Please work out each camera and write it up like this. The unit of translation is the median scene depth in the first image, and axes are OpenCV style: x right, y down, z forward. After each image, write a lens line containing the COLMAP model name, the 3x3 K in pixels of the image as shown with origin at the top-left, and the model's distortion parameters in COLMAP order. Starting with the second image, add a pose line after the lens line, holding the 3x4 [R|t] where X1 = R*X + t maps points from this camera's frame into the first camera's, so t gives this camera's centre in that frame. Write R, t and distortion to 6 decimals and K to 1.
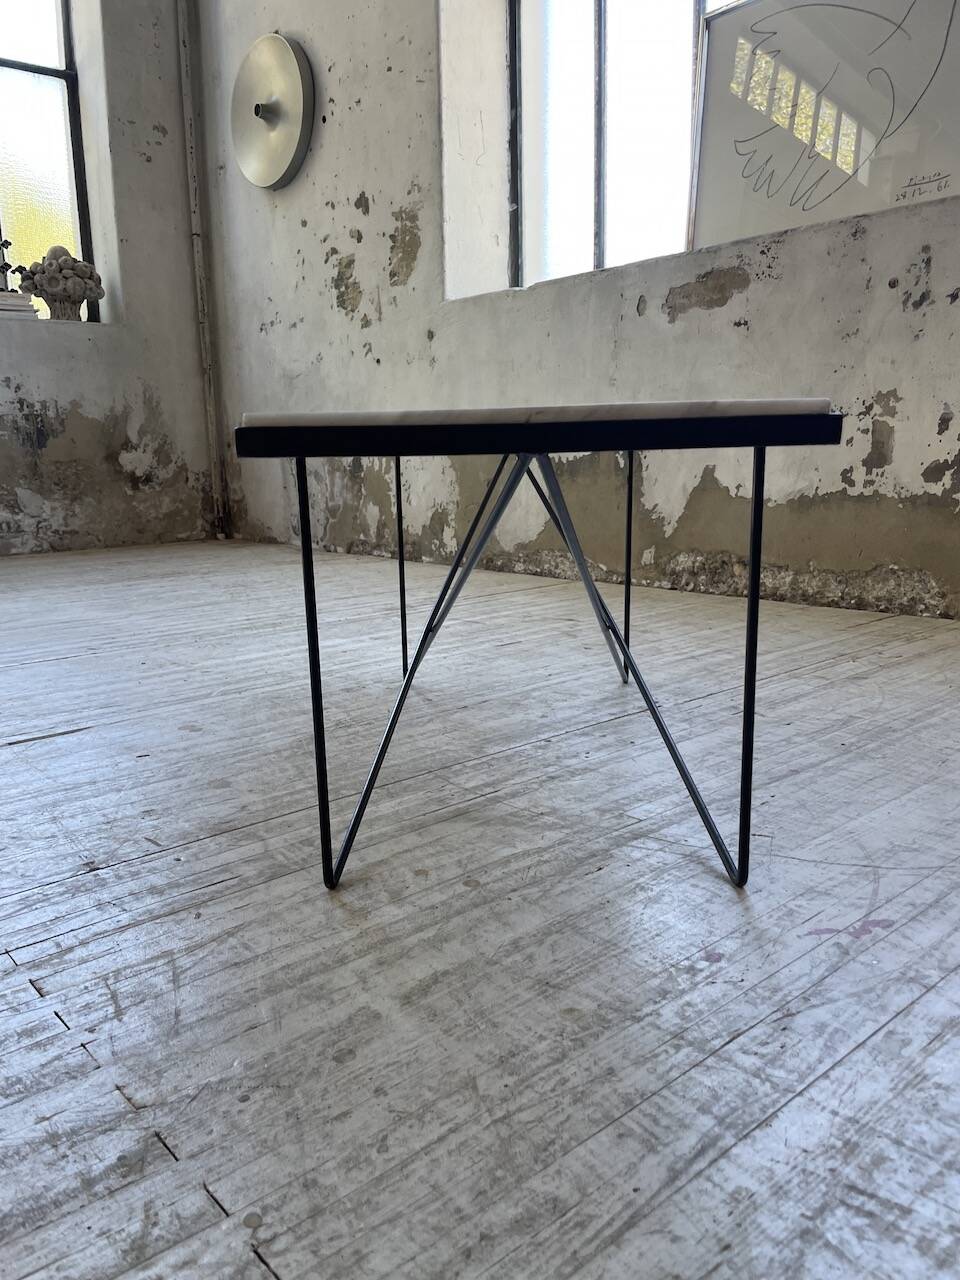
lens RADIAL K [[978.9, 0, 472.6], [0, 978.9, 651.9], [0, 0, 1]] dist [0.087230, -0.119991]
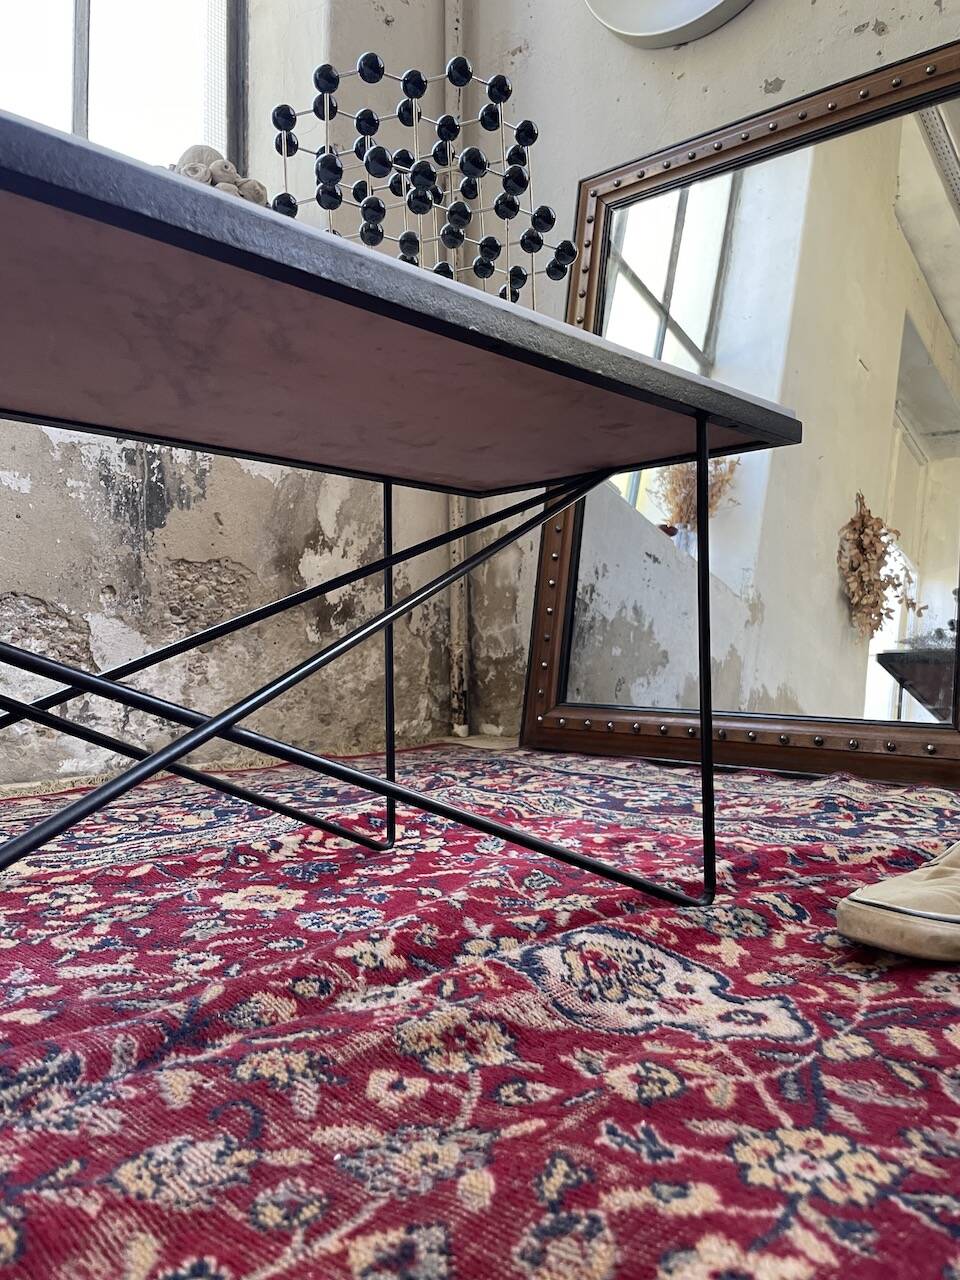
lens RADIAL K [[978.9, 0, 491.0], [0, 978.9, 626.1], [0, 0, 1]] dist [0.087230, -0.119991]
pose [[0.992914, 0.017772, 0.117502, -0.394876], [0.009127, 0.974430, -0.224507, -0.075667], [-0.118488, 0.223988, 0.967362, 0.669475]]
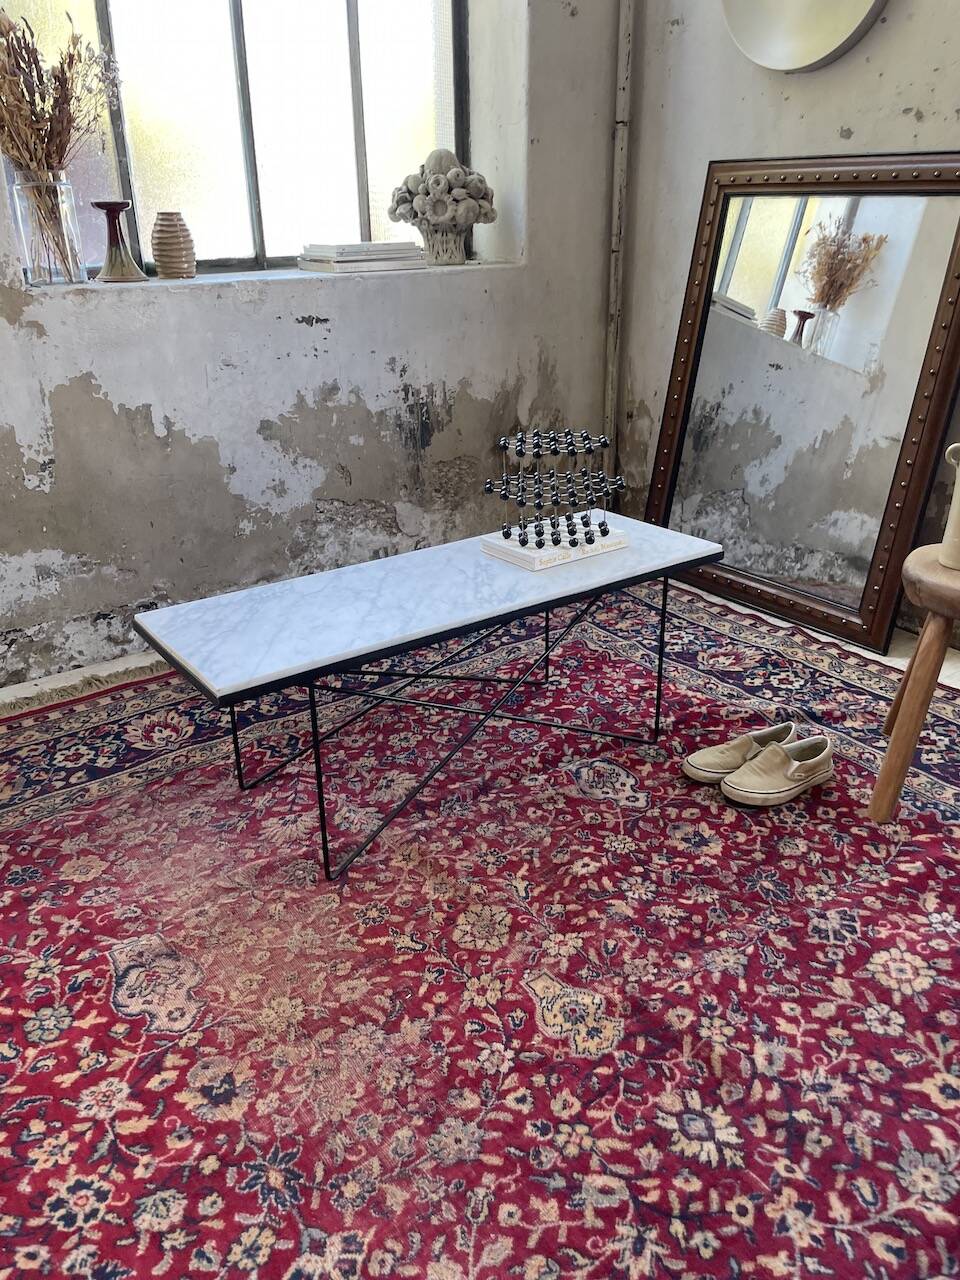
lens RADIAL K [[978.9, 0, 475.1], [0, 978.9, 629.4], [0, 0, 1]] dist [0.087230, -0.119991]
pose [[0.995231, 0.042258, -0.087917, -0.379635], [-0.023499, 0.978613, 0.204365, -0.261110], [0.094673, -0.201325, 0.974939, 0.286485]]
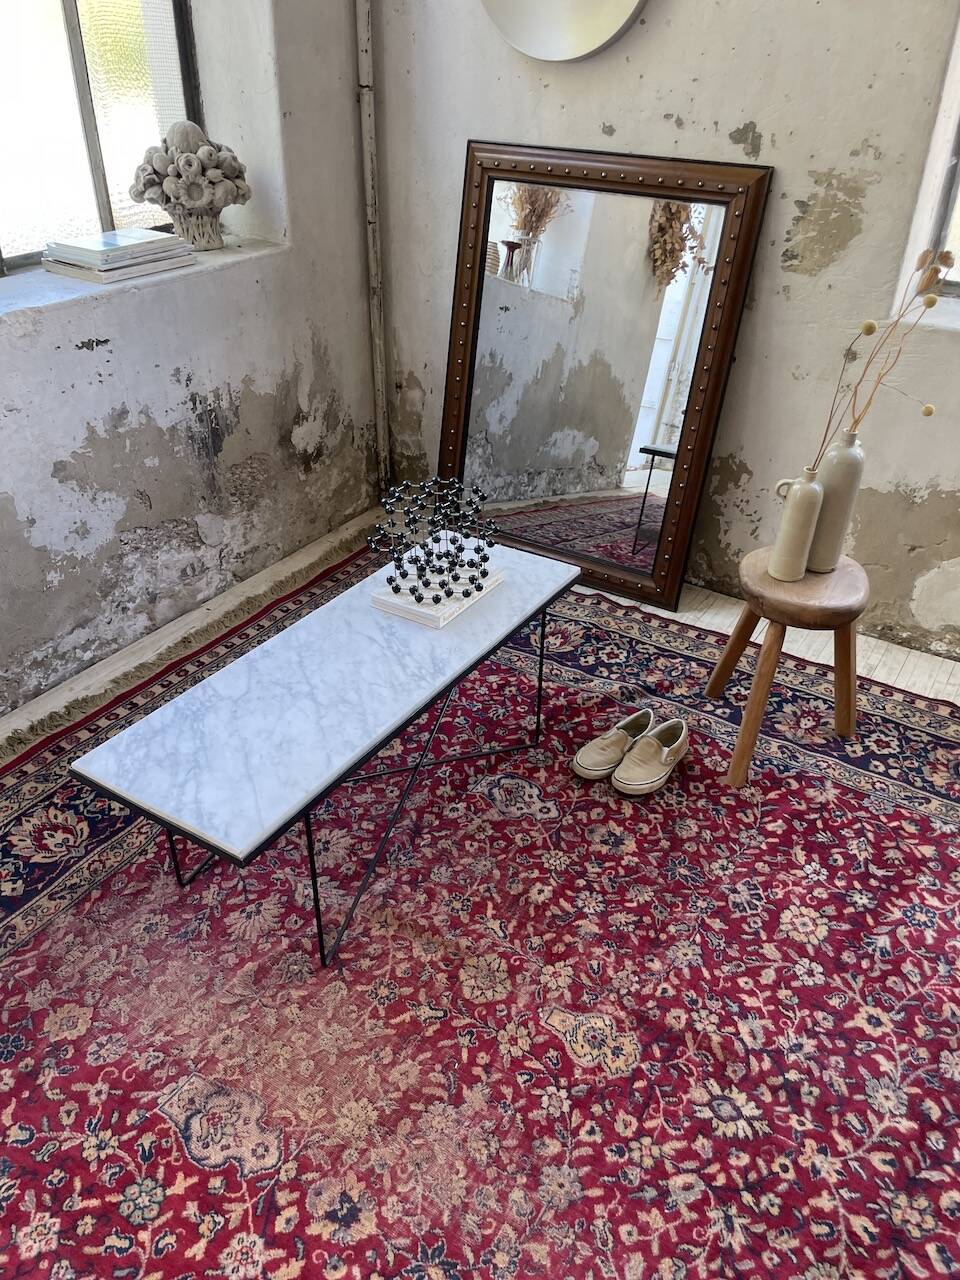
lens RADIAL K [[978.9, 0, 467.2], [0, 978.9, 654.0], [0, 0, 1]] dist [0.087230, -0.119991]
pose [[0.961827, -0.123667, 0.244120, -0.529643], [0.025558, 0.928761, 0.369796, -0.386754], [-0.272461, -0.349441, 0.896469, 0.301935]]
